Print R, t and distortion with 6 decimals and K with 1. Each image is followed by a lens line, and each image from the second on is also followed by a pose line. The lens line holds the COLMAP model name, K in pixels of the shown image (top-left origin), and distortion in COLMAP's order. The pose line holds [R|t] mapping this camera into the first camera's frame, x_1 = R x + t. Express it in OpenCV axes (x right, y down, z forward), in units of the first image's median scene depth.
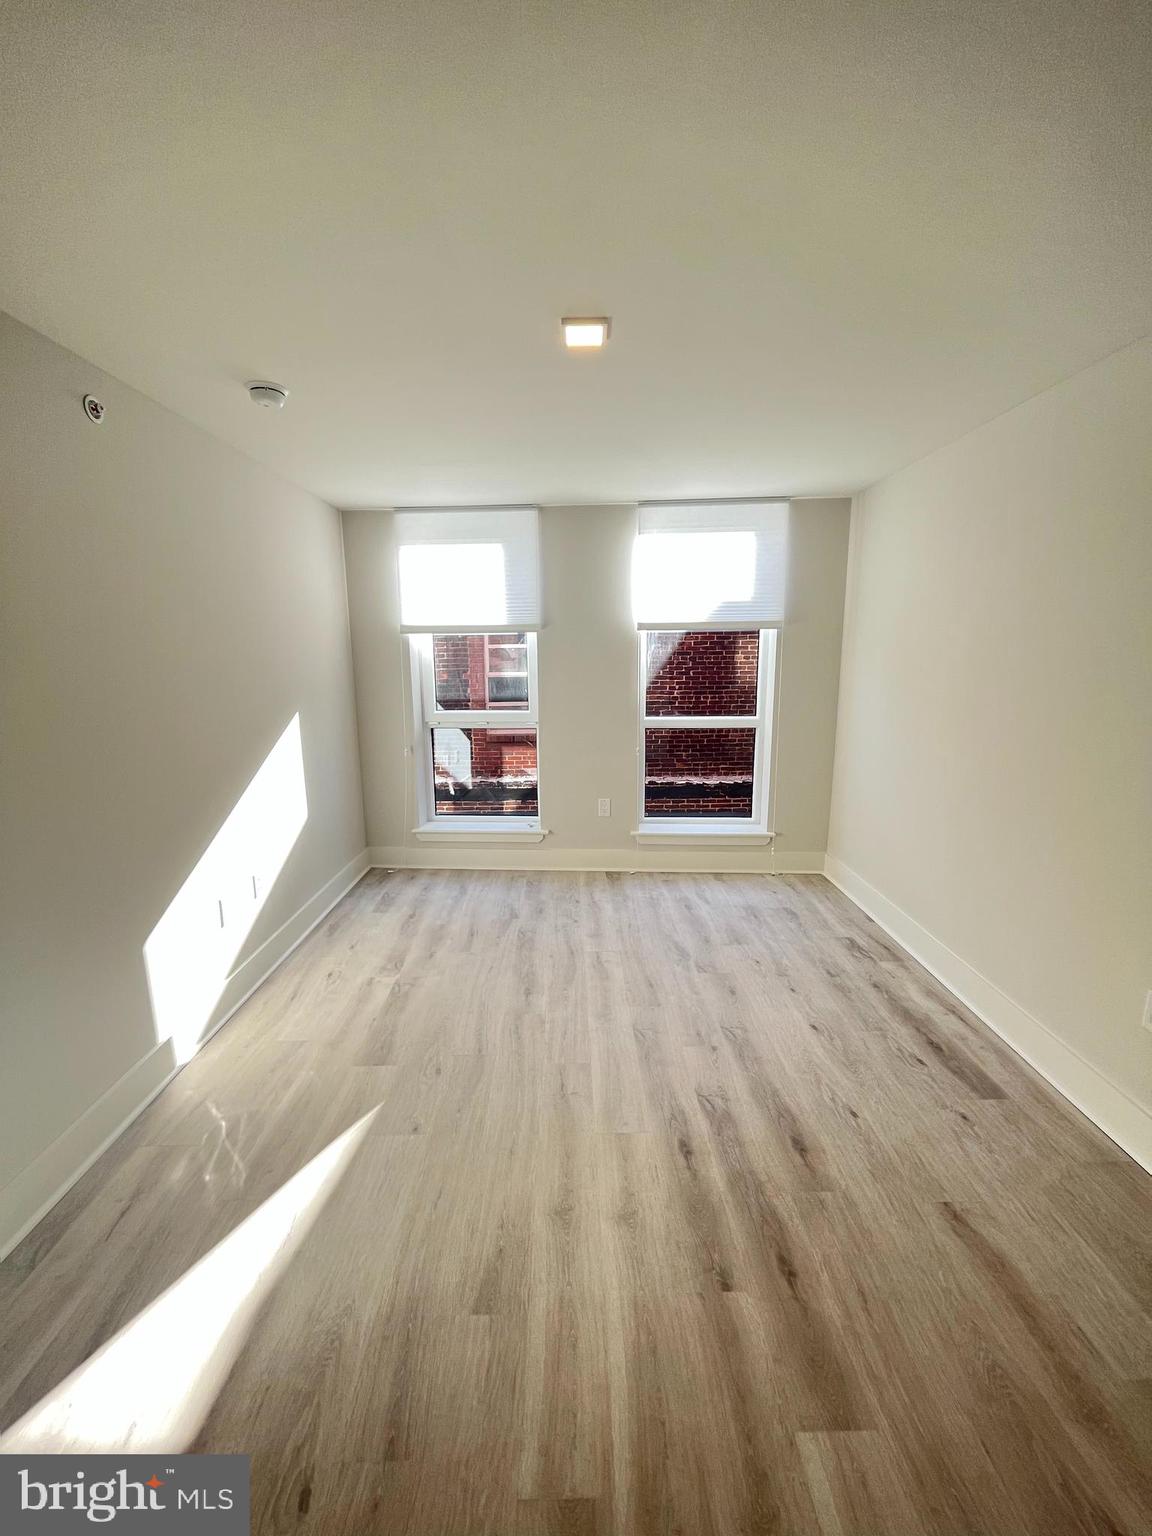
lens RADIAL K [[624.6, 0, 576.0], [0, 624.6, 768.0], [0, 0, 1]] dist [-0.003483, -0.000271]
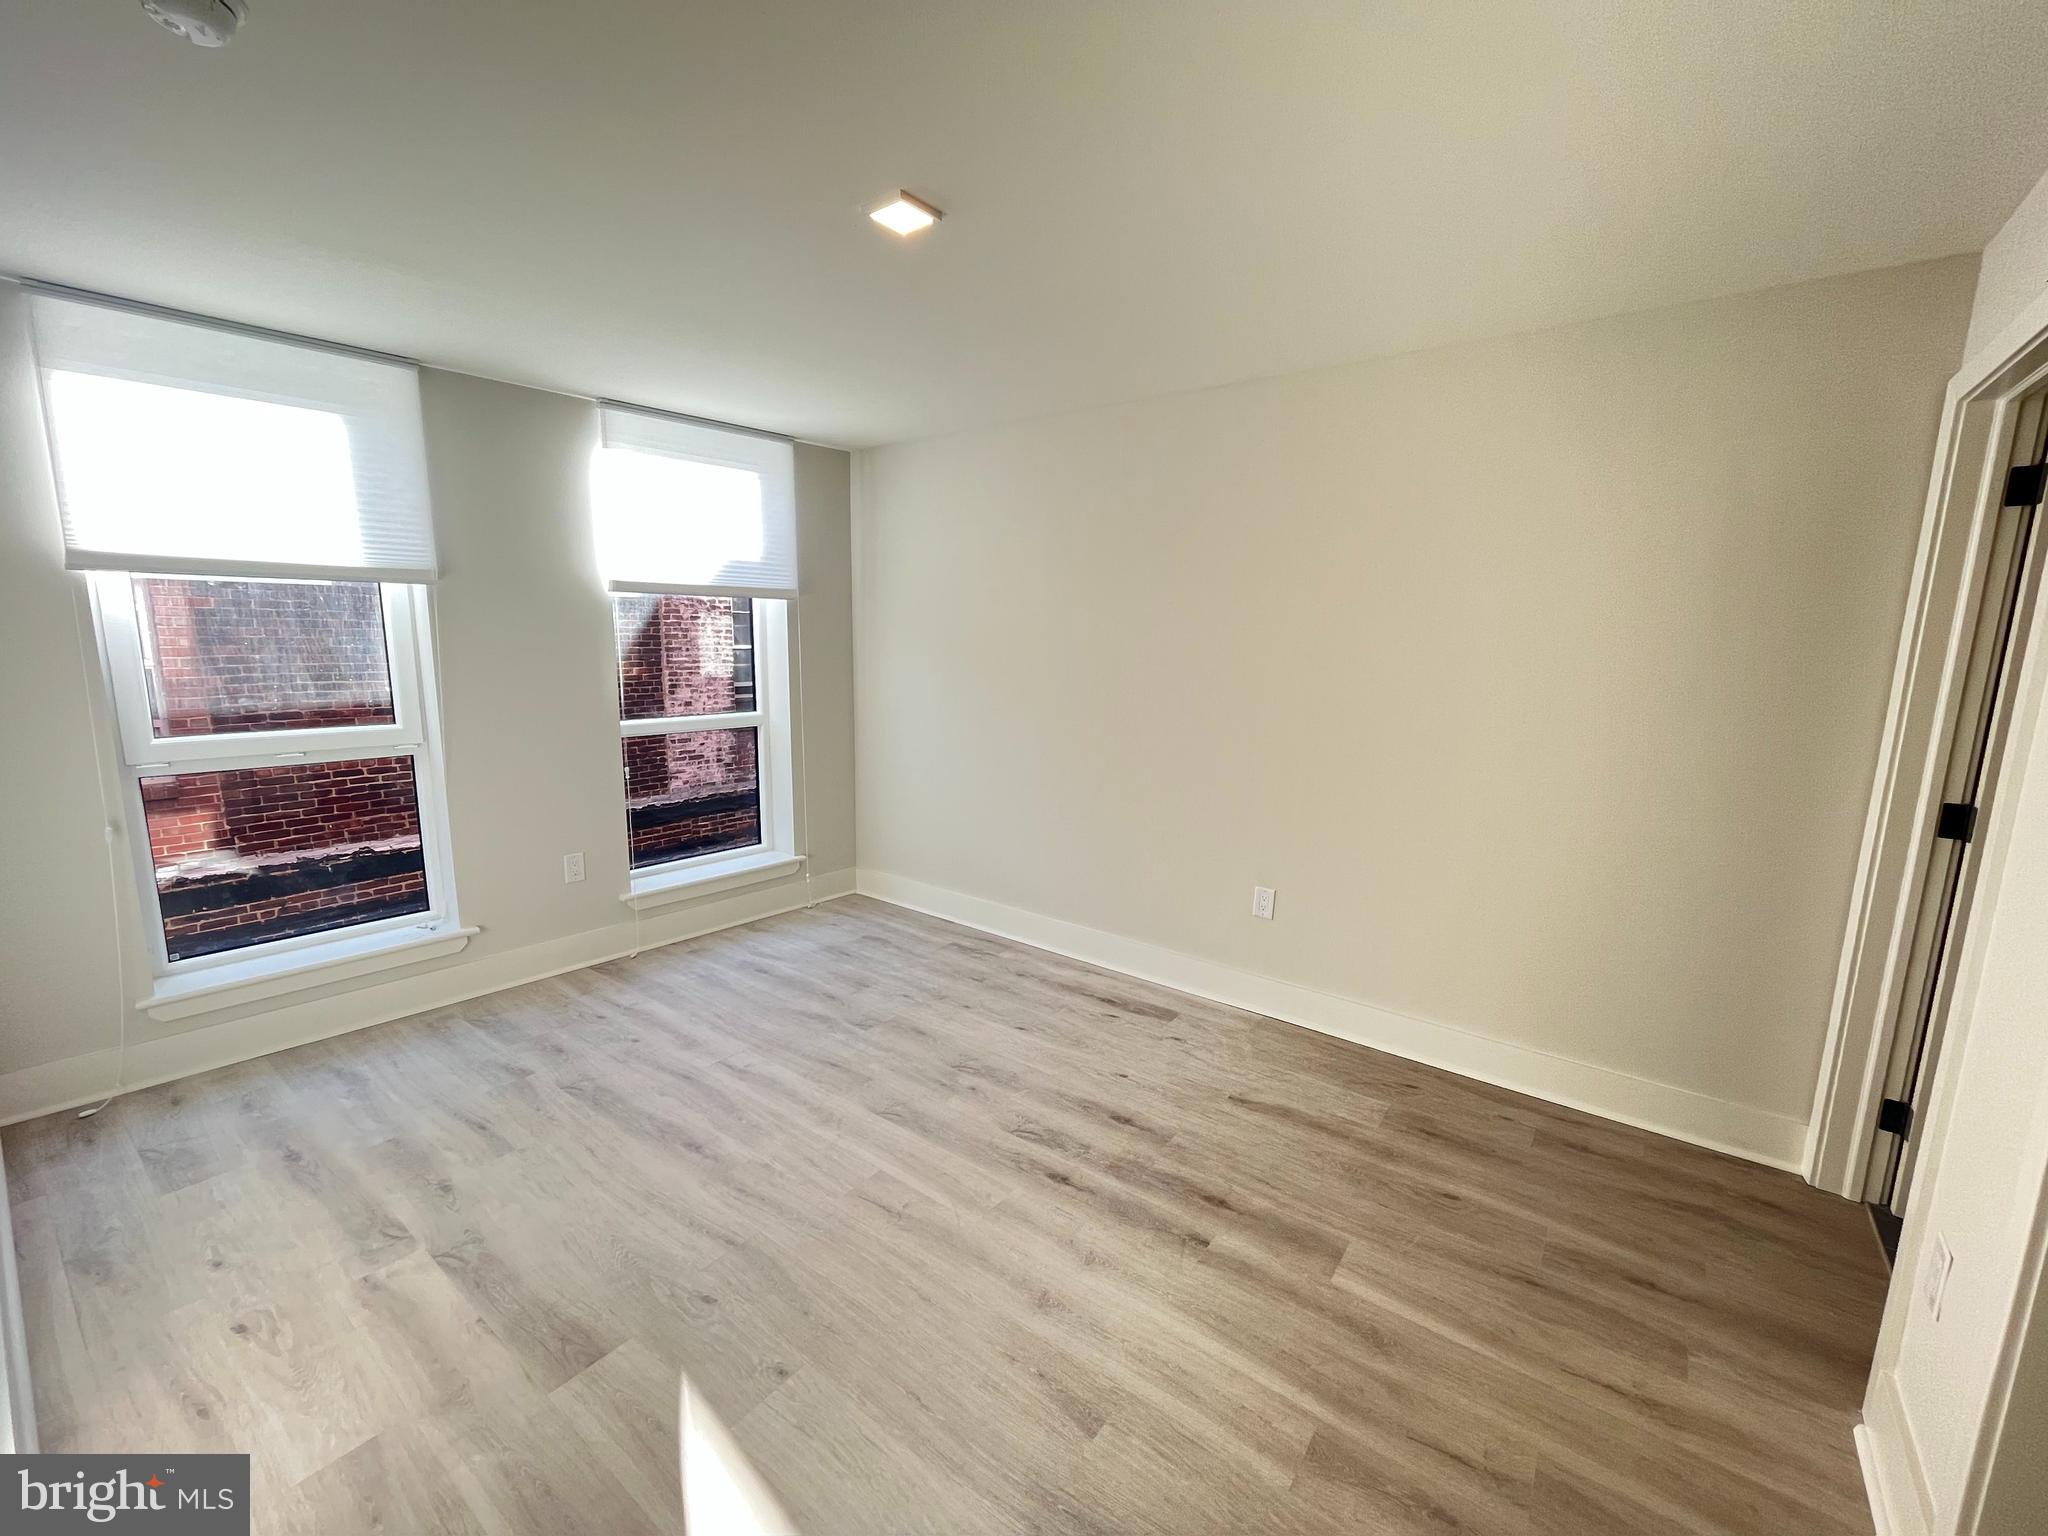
lens RADIAL K [[832.8, 0, 1020.0], [0, 832.8, 770.6], [0, 0, 1]] dist [-0.003483, -0.000271]
pose [[0.608680, -0.111450, 0.785549, -0.433234], [0.125591, 0.991137, 0.043304, -0.018832], [-0.783412, 0.072300, 0.617283, 0.153054]]
